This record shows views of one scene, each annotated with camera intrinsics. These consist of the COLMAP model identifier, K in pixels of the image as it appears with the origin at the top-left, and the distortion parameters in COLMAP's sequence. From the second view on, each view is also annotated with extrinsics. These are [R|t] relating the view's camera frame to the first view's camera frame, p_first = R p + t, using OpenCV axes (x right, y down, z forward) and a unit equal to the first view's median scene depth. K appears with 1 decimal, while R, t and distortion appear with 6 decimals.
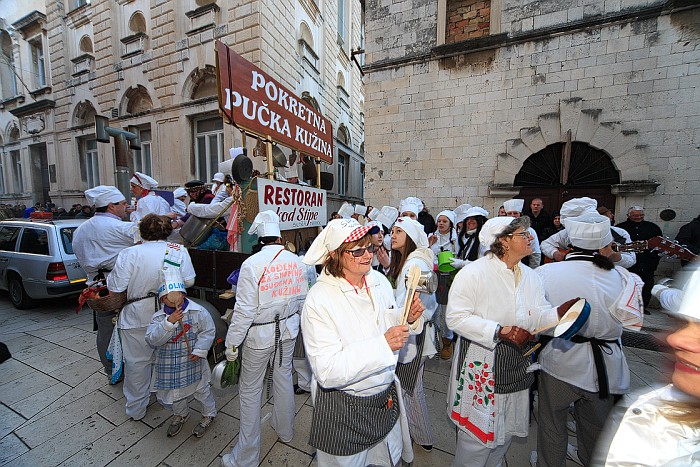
lens RADIAL K [[243.4, 0, 351.4], [0, 243.4, 232.5], [0, 0, 1]] dist [-0.012179, -0.000005]
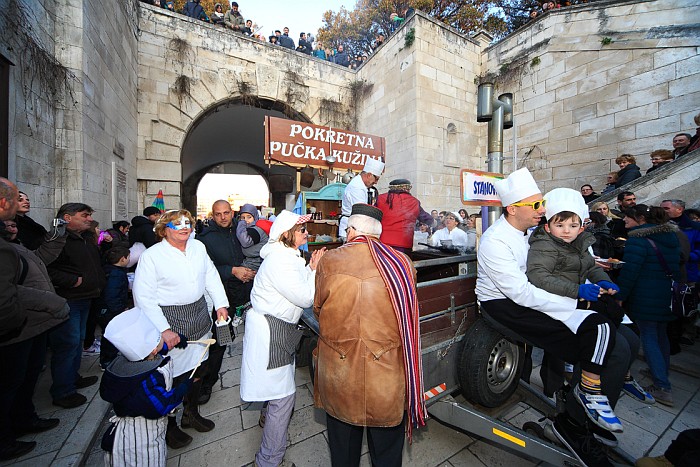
lens RADIAL K [[256.1, 0, 351.8], [0, 256.1, 219.9], [0, 0, 1]] dist [-0.006697, 0.000289]
pose [[0.761017, 0.053357, -0.646534, 0.850681], [-0.081186, 0.996610, -0.013314, -0.051185], [0.643632, 0.062622, 0.762769, 0.014561]]
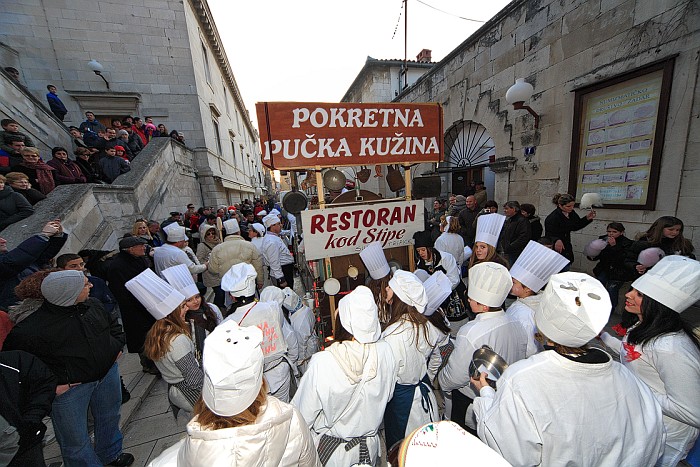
lens RADIAL K [[243.4, 0, 350.9], [0, 243.4, 233.3], [0, 0, 1]] dist [-0.012179, -0.000005]
pose [[0.599847, 0.085567, -0.795526, 0.532932], [0.010486, 0.993339, 0.114751, -0.214722], [0.800046, -0.077175, 0.594954, 0.448771]]
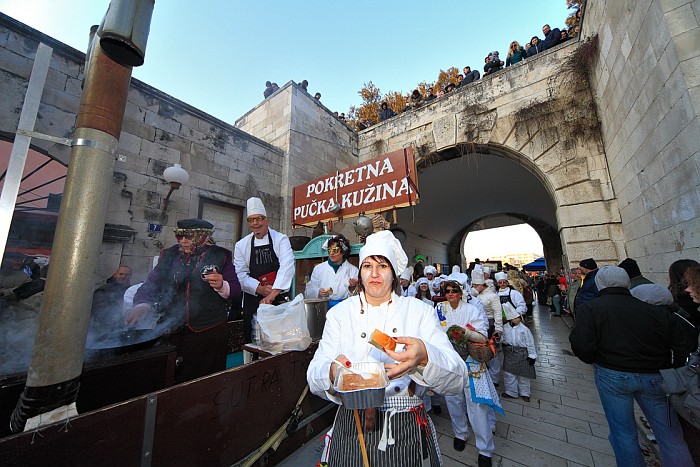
lens RADIAL K [[246.2, 0, 353.2], [0, 246.2, 232.0], [0, 0, 1]] dist [-0.000432, 0.000161]
pose [[-0.268369, -0.121781, -0.955588, 0.872381], [-0.033160, 0.992557, -0.117180, -0.160935], [0.962745, 0.000240, -0.270409, 1.463992]]
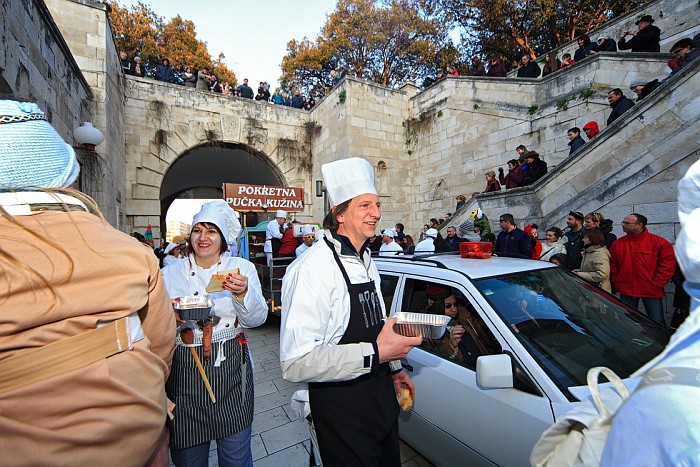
lens RADIAL K [[303.7, 0, 350.7], [0, 303.7, 233.3], [0, 0, 1]] dist [-0.000943, 0.003865]
pose [[0.774206, 0.015106, -0.632754, 2.222989], [-0.050604, 0.997992, -0.038091, -0.085578], [0.630908, 0.061510, 0.773416, -0.641516]]
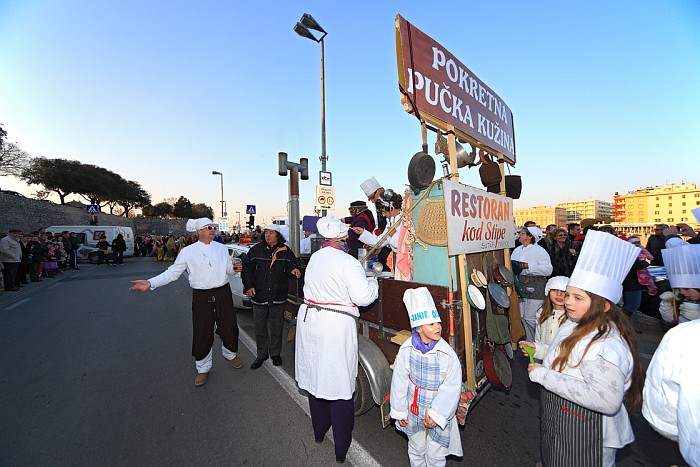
lens RADIAL K [[240.6, 0, 349.2], [0, 240.6, 230.2], [0, 0, 1]] dist [-0.010569, -0.000042]
pose [[0.872730, -0.042093, -0.486385, -0.249628], [-0.015030, 0.993487, -0.112947, 0.008407], [0.487972, 0.105883, 0.866413, 0.221813]]
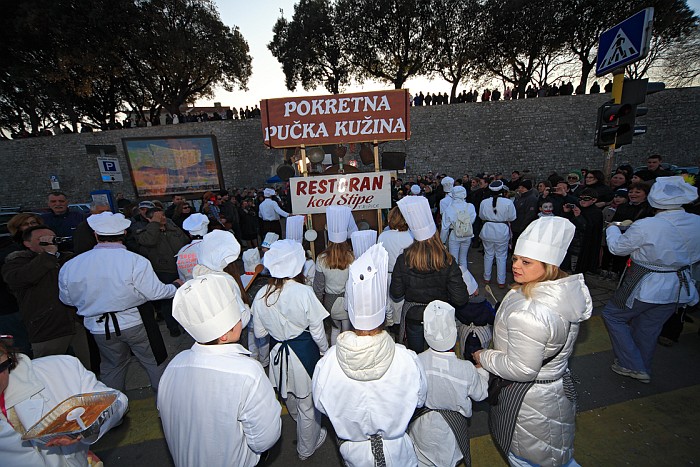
lens RADIAL K [[243.4, 0, 351.4], [0, 243.4, 233.2], [0, 0, 1]] dist [-0.012179, -0.000005]
pose [[0.390121, 0.143376, -0.909532, 1.005254], [-0.010401, 0.988425, 0.151352, -0.104016], [0.920705, -0.049586, 0.387097, 0.647069]]
